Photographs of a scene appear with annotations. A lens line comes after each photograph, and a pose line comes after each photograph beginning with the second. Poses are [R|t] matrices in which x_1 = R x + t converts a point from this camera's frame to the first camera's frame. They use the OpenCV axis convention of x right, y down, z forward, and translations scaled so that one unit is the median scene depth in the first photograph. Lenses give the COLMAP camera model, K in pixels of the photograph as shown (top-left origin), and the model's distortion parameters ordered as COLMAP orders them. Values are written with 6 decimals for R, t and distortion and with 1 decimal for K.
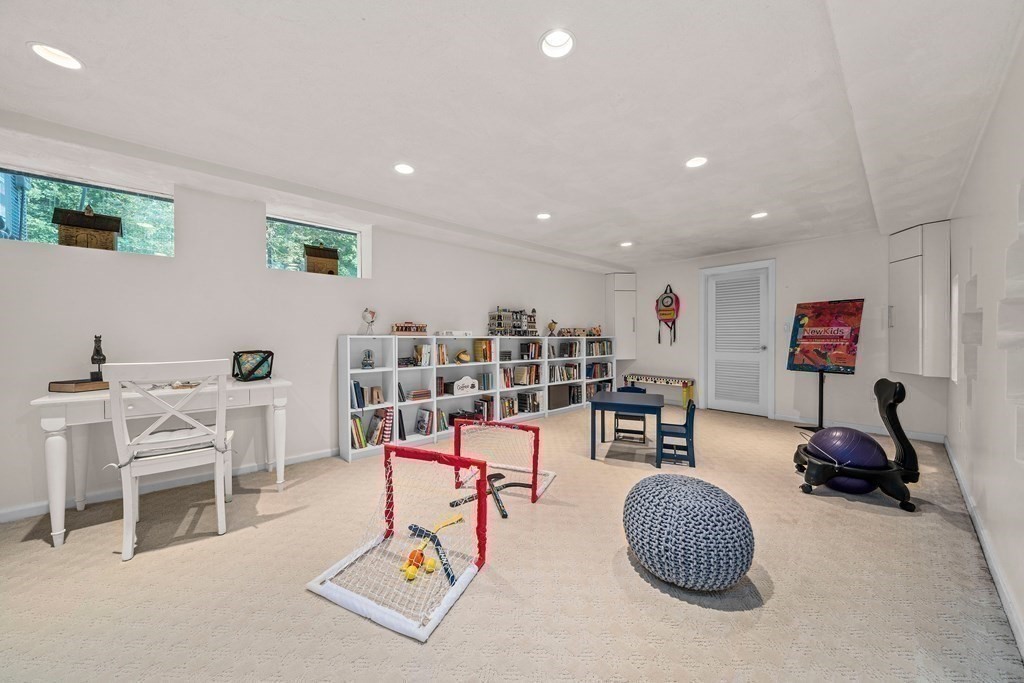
lens RADIAL K [[350.8, 0, 511.3], [0, 350.8, 340.9], [0, 0, 1]] dist [-0.006417, -0.000117]
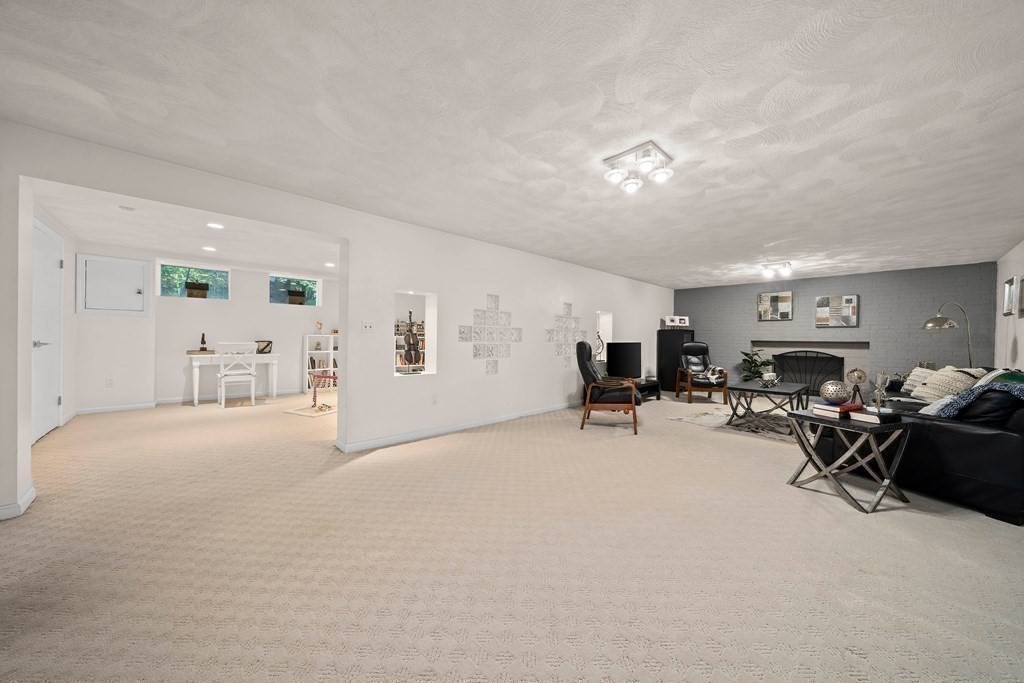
lens RADIAL K [[350.8, 0, 512.9], [0, 350.8, 341.1], [0, 0, 1]] dist [-0.006417, -0.000117]
pose [[0.999566, 0.018831, 0.022661, 0.863835], [-0.018869, 0.999821, 0.001492, -0.004034], [-0.022629, -0.001919, 0.999742, -1.357591]]
